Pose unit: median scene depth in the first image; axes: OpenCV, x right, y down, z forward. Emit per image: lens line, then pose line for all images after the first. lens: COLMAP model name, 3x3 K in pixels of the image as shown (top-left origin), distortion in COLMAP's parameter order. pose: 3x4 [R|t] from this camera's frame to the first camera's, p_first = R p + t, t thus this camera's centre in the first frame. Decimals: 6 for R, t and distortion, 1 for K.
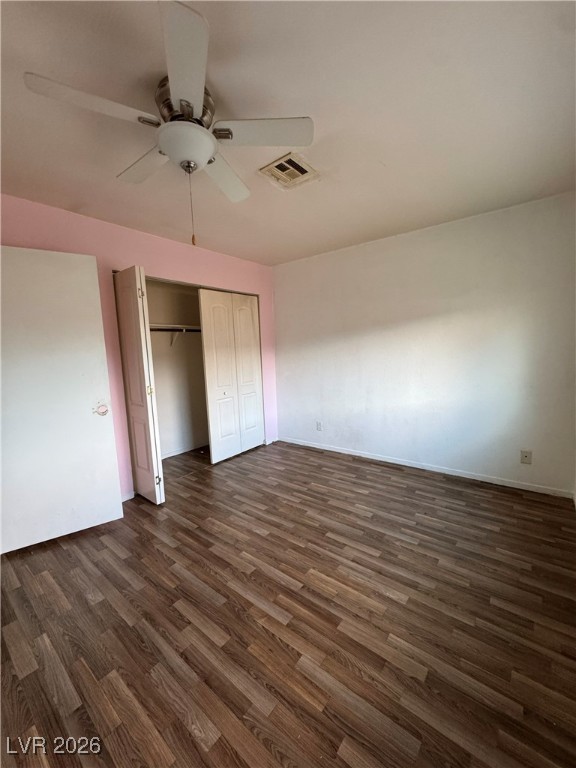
lens RADIAL K [[309.6, 0, 287.4], [0, 309.6, 381.0], [0, 0, 1]] dist [-0.002337, 0.000996]
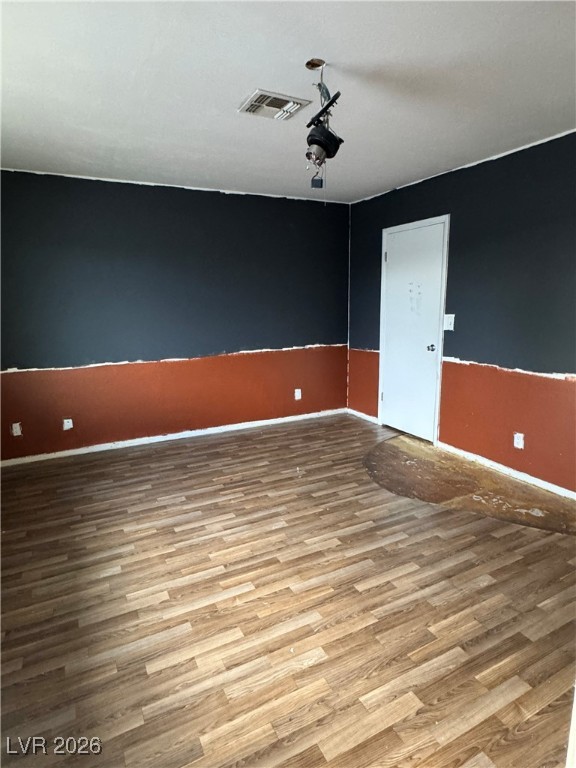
lens RADIAL K [[428.6, 0, 295.3], [0, 428.6, 382.1], [0, 0, 1]] dist [-0.002782, 0.000601]
pose [[0.401417, -0.144684, 0.904395, -1.173800], [0.096257, 0.988640, 0.115437, -0.042533], [-0.910823, 0.040716, 0.410784, 0.489577]]
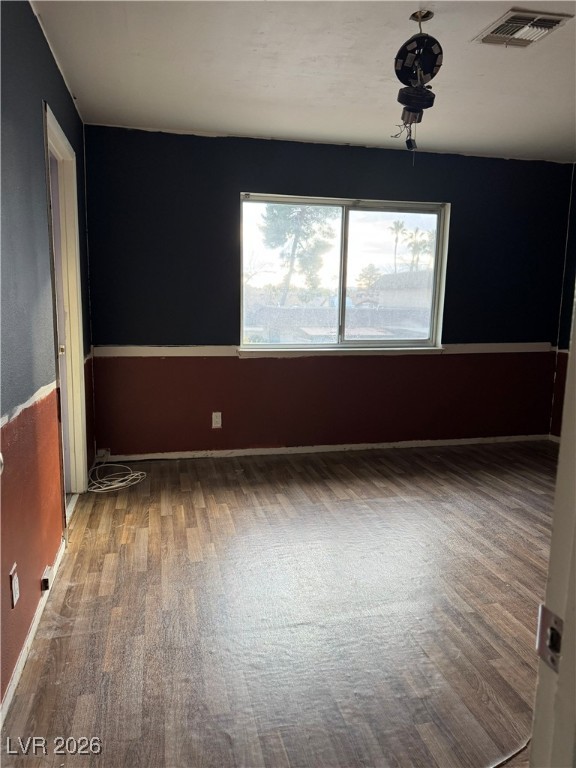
lens RADIAL K [[547.1, 0, 281.8], [0, 547.1, 383.5], [0, 0, 1]] dist [0.057505, -0.061647]
pose [[0.782803, 0.139170, -0.606507, 0.344453], [-0.105717, 0.990244, 0.090777, 0.047518], [0.613223, -0.006943, 0.789879, -0.255656]]
